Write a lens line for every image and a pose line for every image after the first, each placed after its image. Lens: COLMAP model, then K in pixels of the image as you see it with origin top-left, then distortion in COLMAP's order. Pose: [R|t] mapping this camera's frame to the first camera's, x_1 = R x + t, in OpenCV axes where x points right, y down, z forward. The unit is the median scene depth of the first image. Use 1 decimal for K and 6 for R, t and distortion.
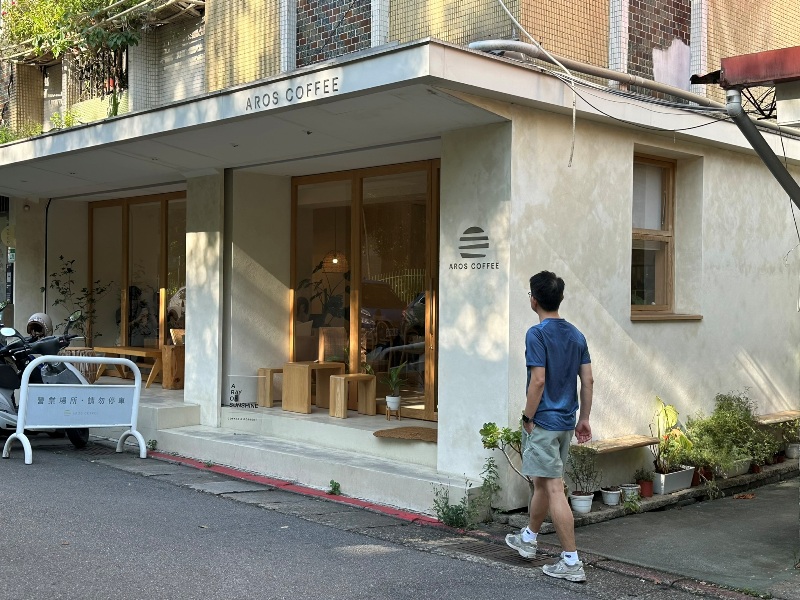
lens RADIAL K [[946.0, 0, 400.0], [0, 946.0, 300.0], [0, 0, 1]] dist [0.247949, -0.454895]
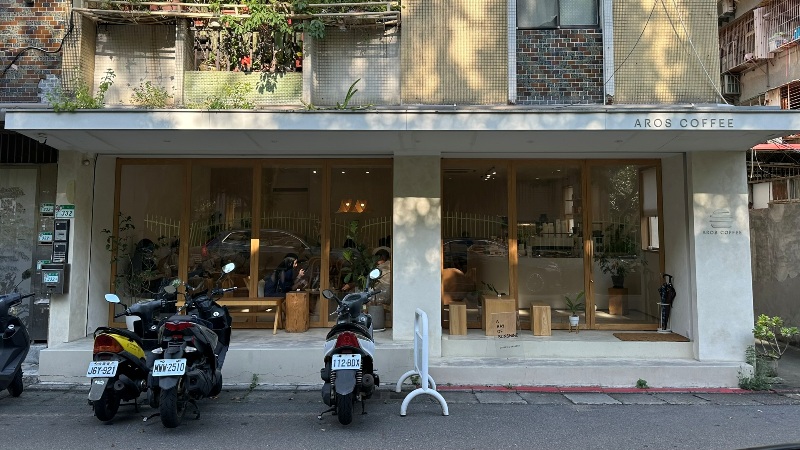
lens RADIAL K [[622.2, 0, 400.0], [0, 622.2, 169.7], [0, 0, 1]] dist [0.037304, -0.006360]
pose [[0.693598, 0.050412, 0.718596, -0.906860], [0.009958, 0.996782, -0.079539, -0.051213], [-0.720294, 0.062324, 0.690864, 0.506352]]
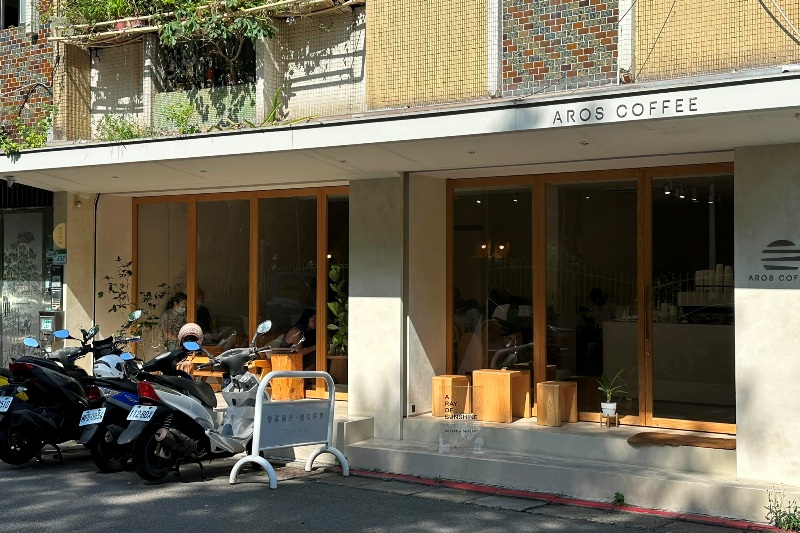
lens RADIAL K [[1014.9, 0, 400.0], [0, 1014.9, 266.5], [0, 0, 1]] dist [0.124276, 0.013205]
pose [[0.970050, -0.004817, 0.242856, -0.480677], [0.009156, 0.999818, -0.016743, -0.026610], [-0.242731, 0.018465, 0.969918, 0.007153]]
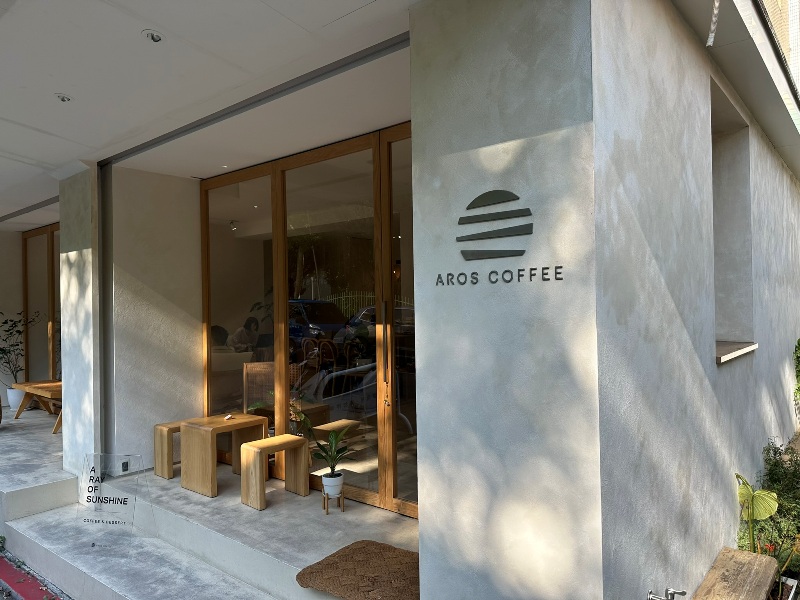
lens RADIAL K [[568.4, 0, 400.0], [0, 568.4, 300.0], [0, 0, 1]] dist [0.009243, -0.003231]
pose [[0.994726, -0.027872, 0.098706, 0.004426], [0.029540, 0.999444, -0.015477, -0.017570], [-0.098219, 0.018311, 0.994996, 0.587691]]
